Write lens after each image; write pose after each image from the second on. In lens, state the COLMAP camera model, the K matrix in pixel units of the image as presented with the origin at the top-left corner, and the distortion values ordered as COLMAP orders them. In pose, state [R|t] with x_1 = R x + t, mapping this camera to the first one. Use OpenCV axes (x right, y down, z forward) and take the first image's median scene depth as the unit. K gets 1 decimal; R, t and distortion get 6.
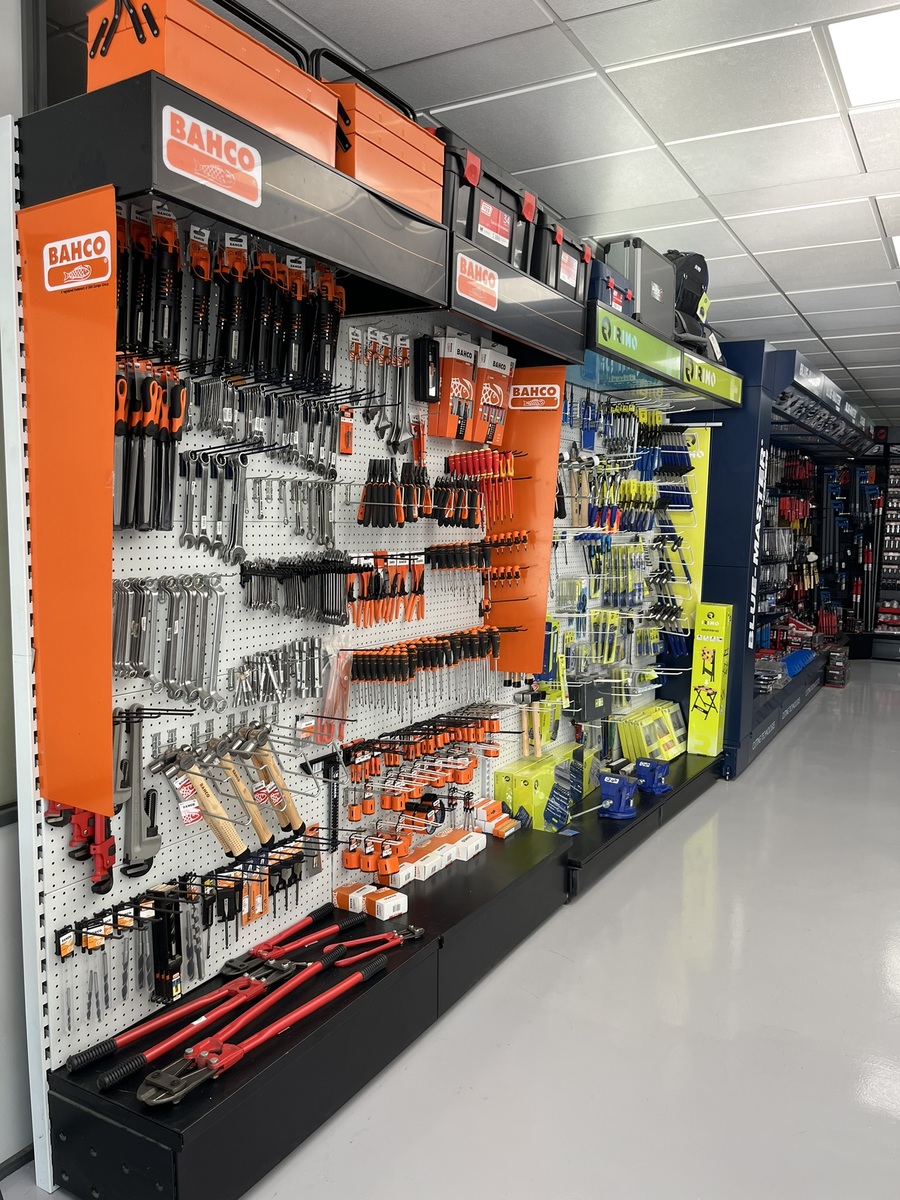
lens RADIAL K [[906.3, 0, 449.7], [0, 906.3, 653.8], [0, 0, 1]] dist [0.068493, -0.086184]
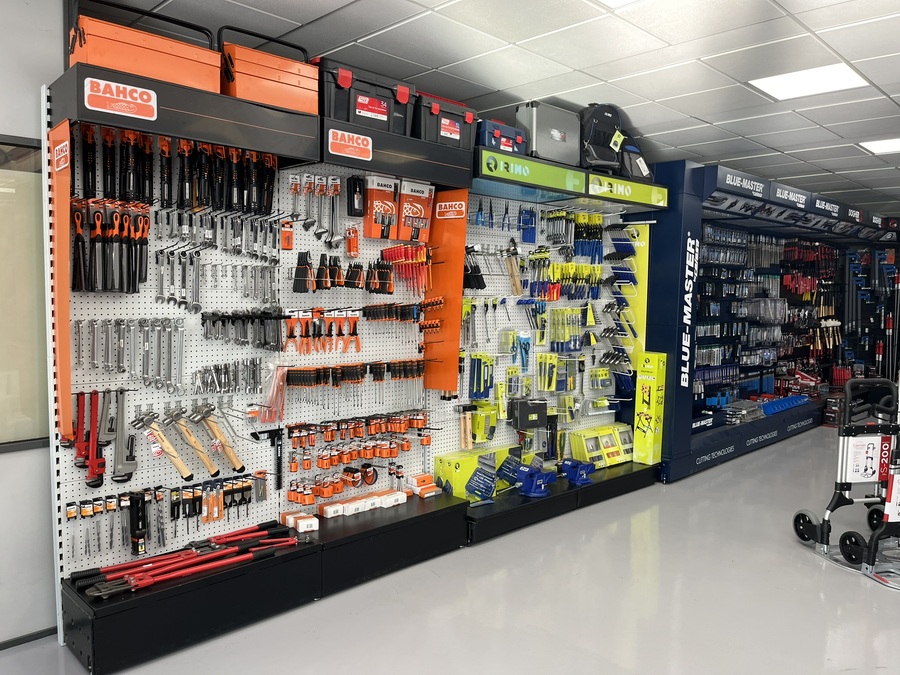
lens RADIAL K [[679.7, 0, 448.3], [0, 679.7, 375.7], [0, 0, 1]] dist [0.068493, -0.086184]
pose [[0.964378, 0.022266, -0.263588, 0.486331], [-0.031847, 0.998976, -0.032133, 0.041121], [0.262602, 0.039383, 0.964100, -0.119352]]
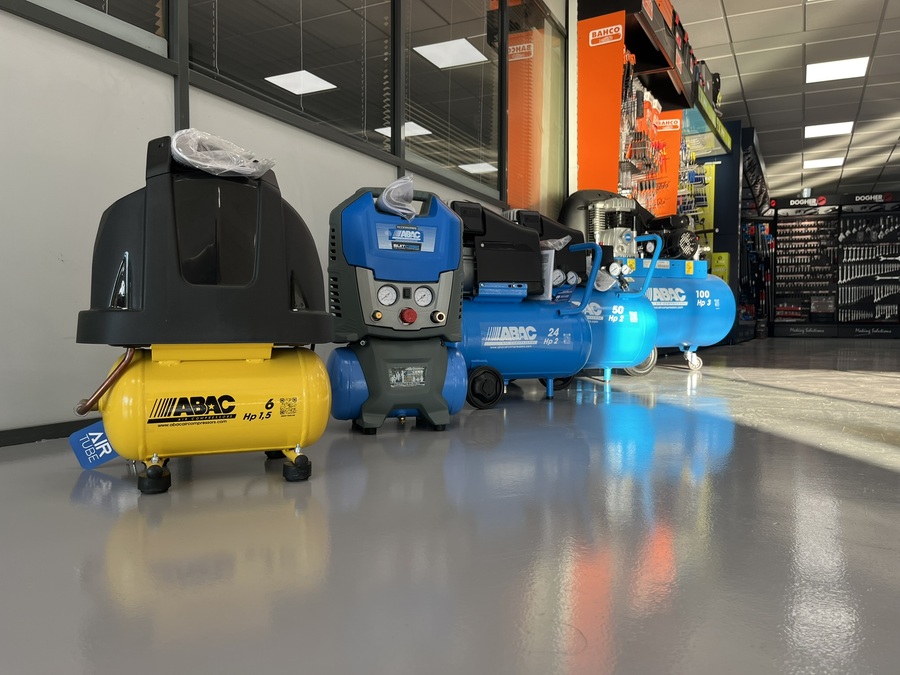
lens RADIAL K [[679.7, 0, 456.5], [0, 679.7, 362.5], [0, 0, 1]] dist [0.068493, -0.086184]
pose [[0.998420, -0.021879, 0.051748, -0.642290], [0.026585, 0.995398, -0.092067, 0.538266], [-0.049496, 0.093298, 0.994407, -0.733075]]
